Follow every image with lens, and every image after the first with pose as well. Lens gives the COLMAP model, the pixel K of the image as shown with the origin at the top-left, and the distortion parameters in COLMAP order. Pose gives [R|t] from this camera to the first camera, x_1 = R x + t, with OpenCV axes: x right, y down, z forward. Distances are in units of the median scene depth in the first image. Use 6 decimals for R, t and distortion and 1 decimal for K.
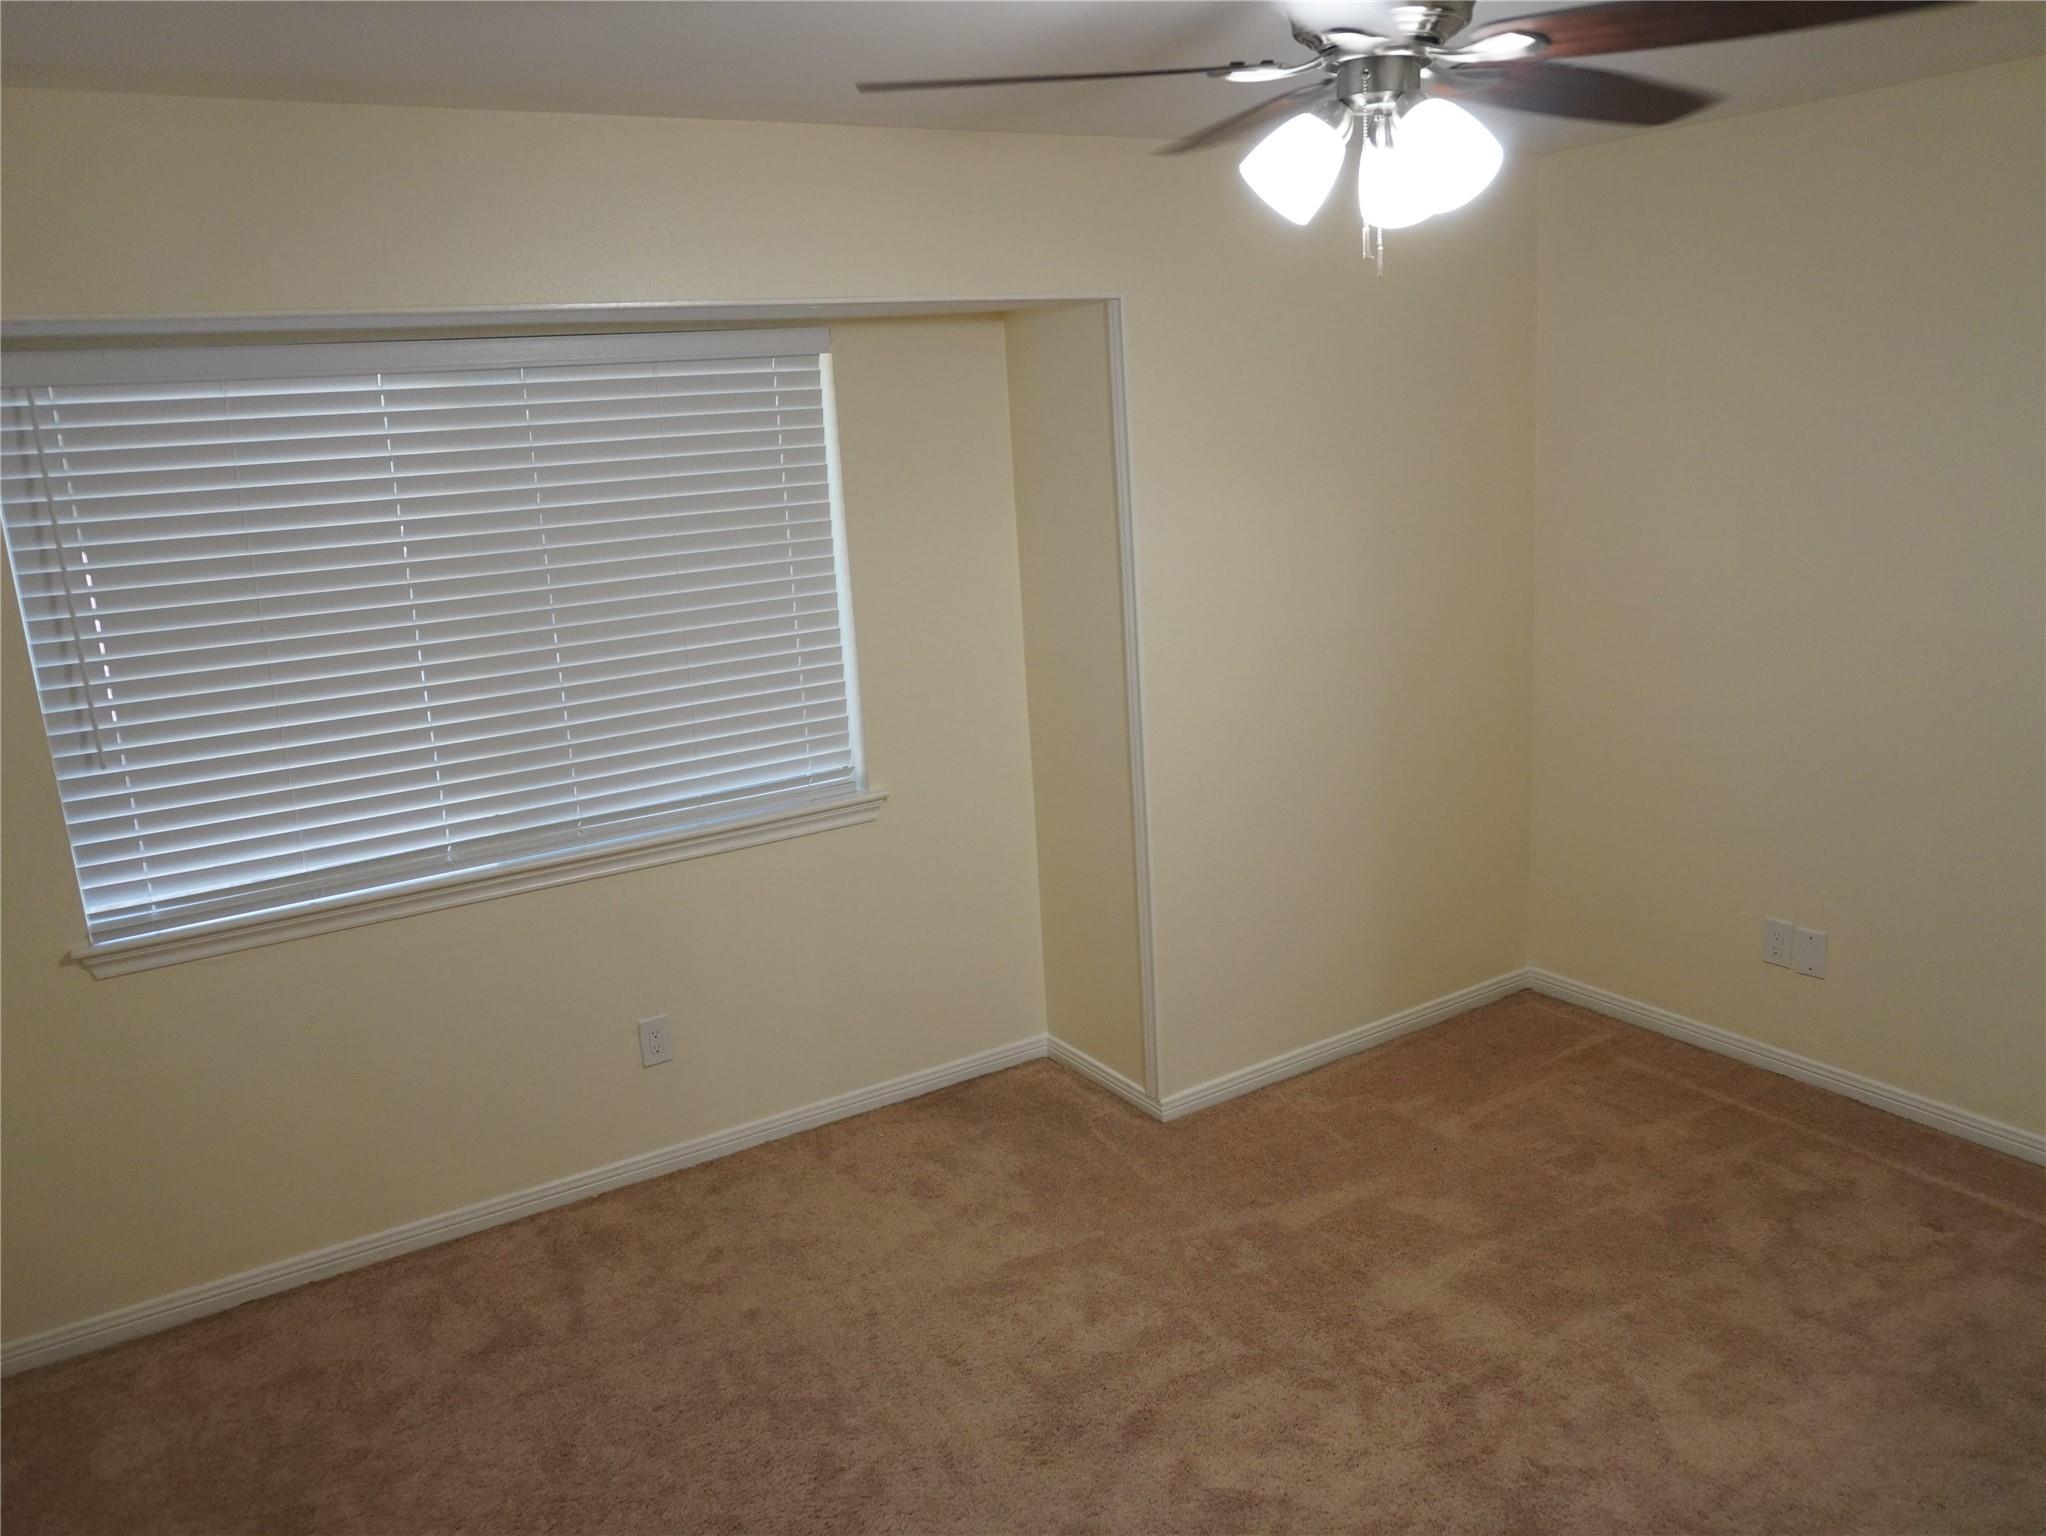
lens RADIAL K [[1547.9, 0, 1028.8], [0, 1547.9, 766.2], [0, 0, 1]] dist [-0.036109, 0.004884]
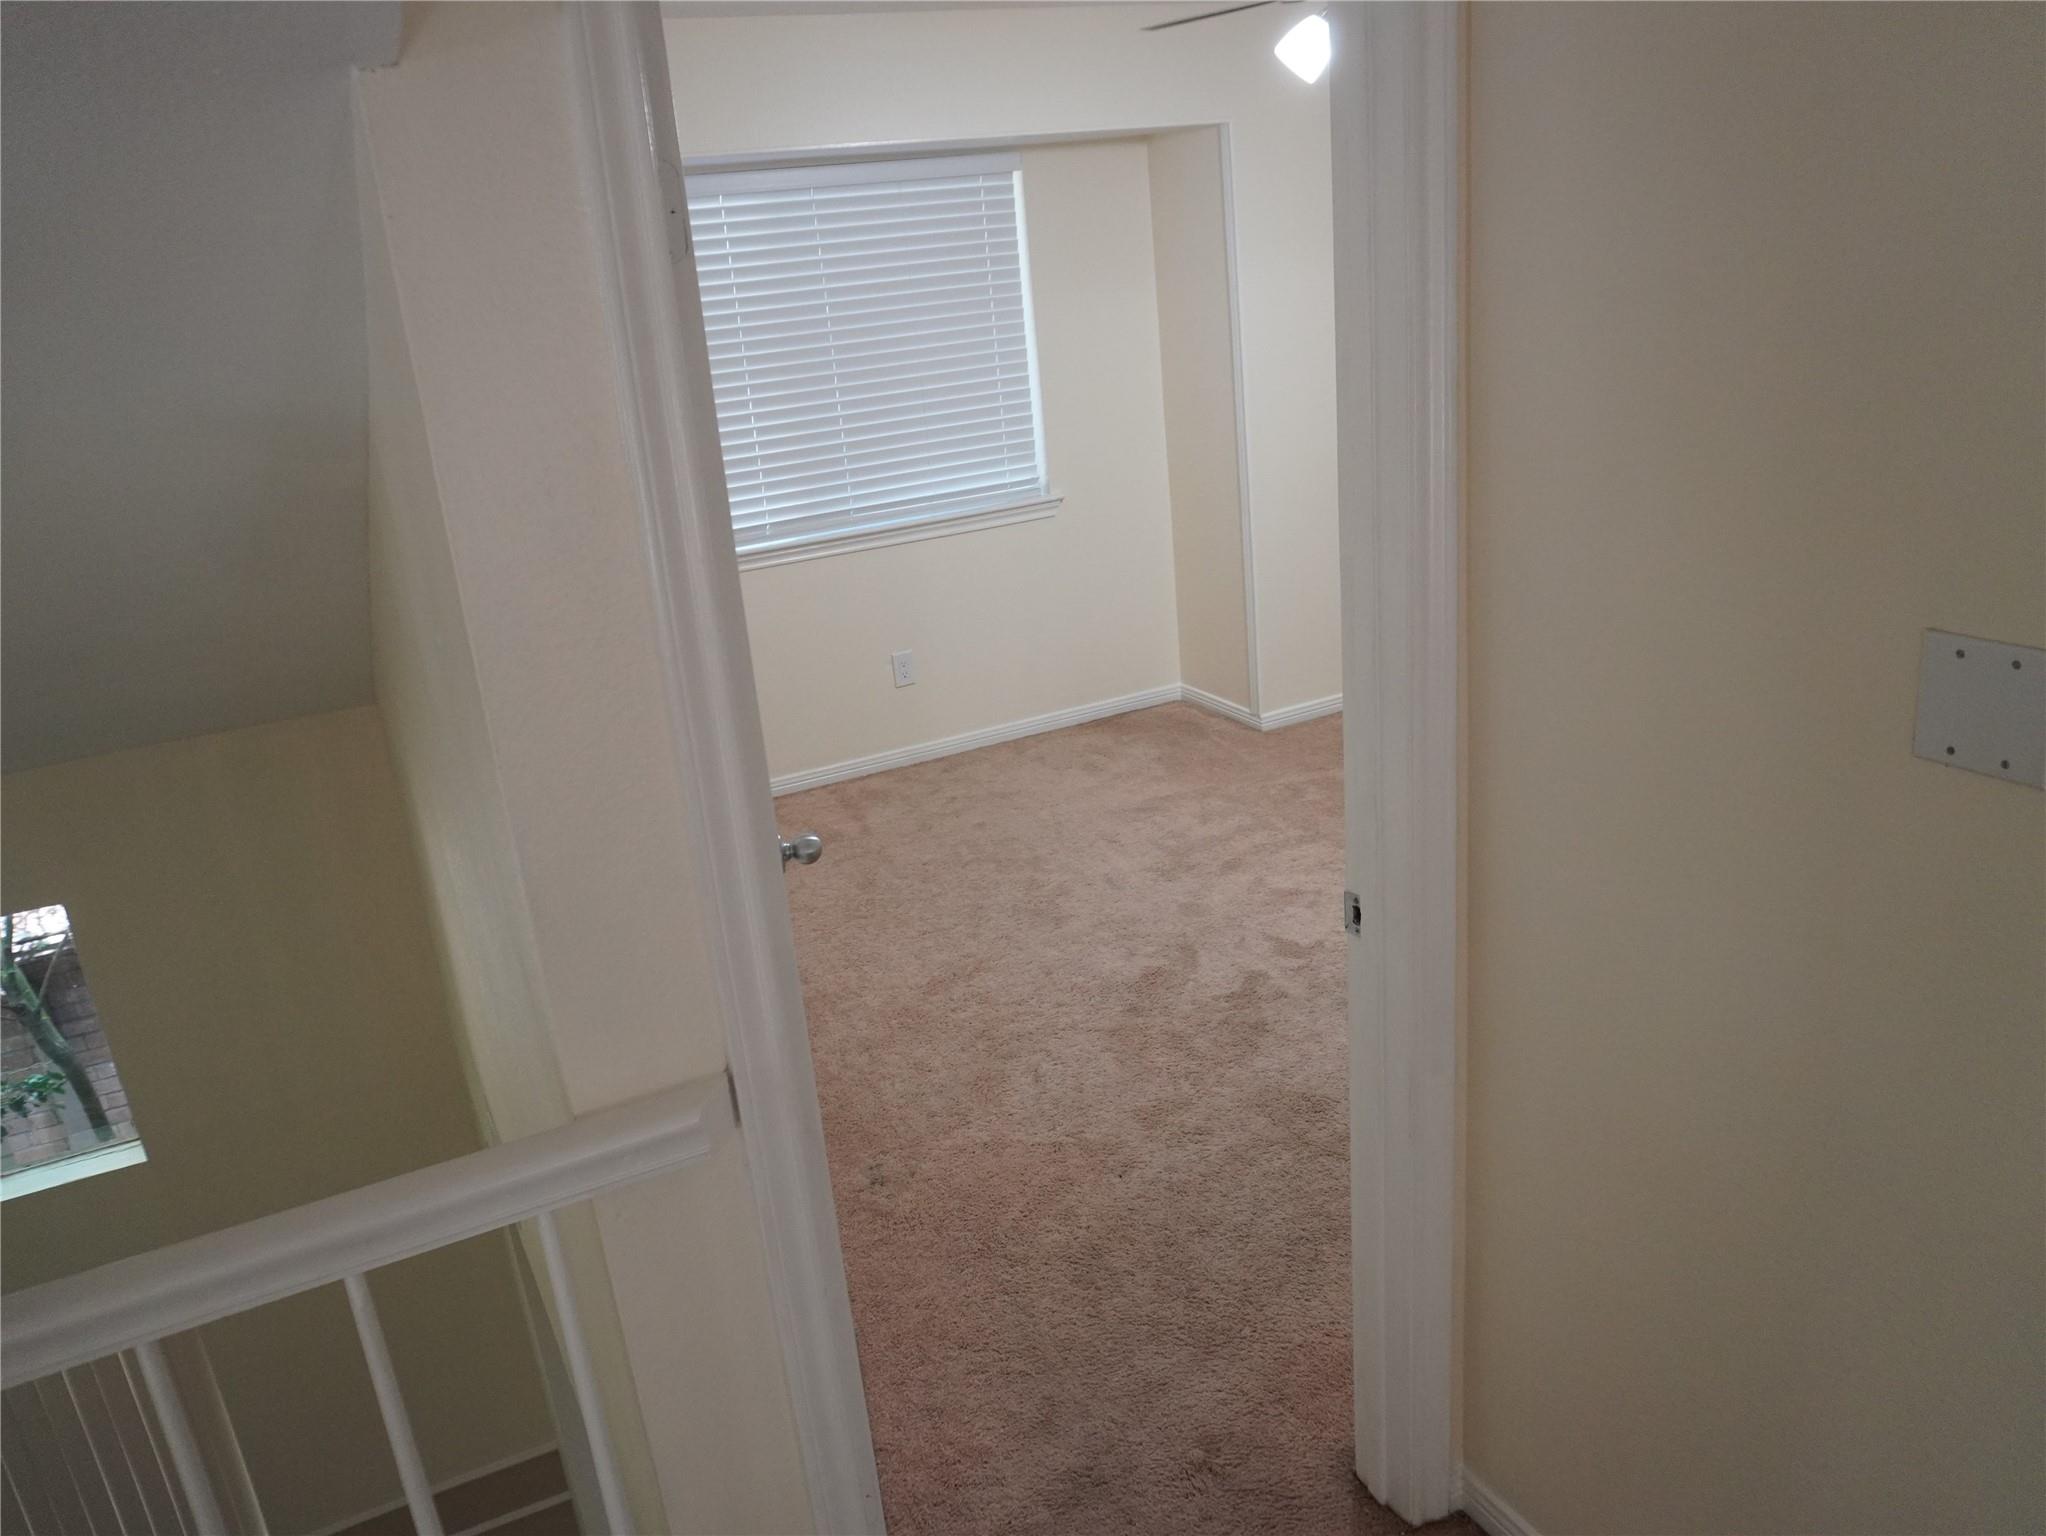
lens RADIAL K [[1547.9, 0, 1028.8], [0, 1547.9, 766.2], [0, 0, 1]] dist [-0.036109, 0.004884]
pose [[0.994919, 0.000490, -0.100679, 0.019256], [0.010159, 0.994395, 0.105239, 0.121992], [0.100166, -0.105727, 0.989337, -0.437173]]
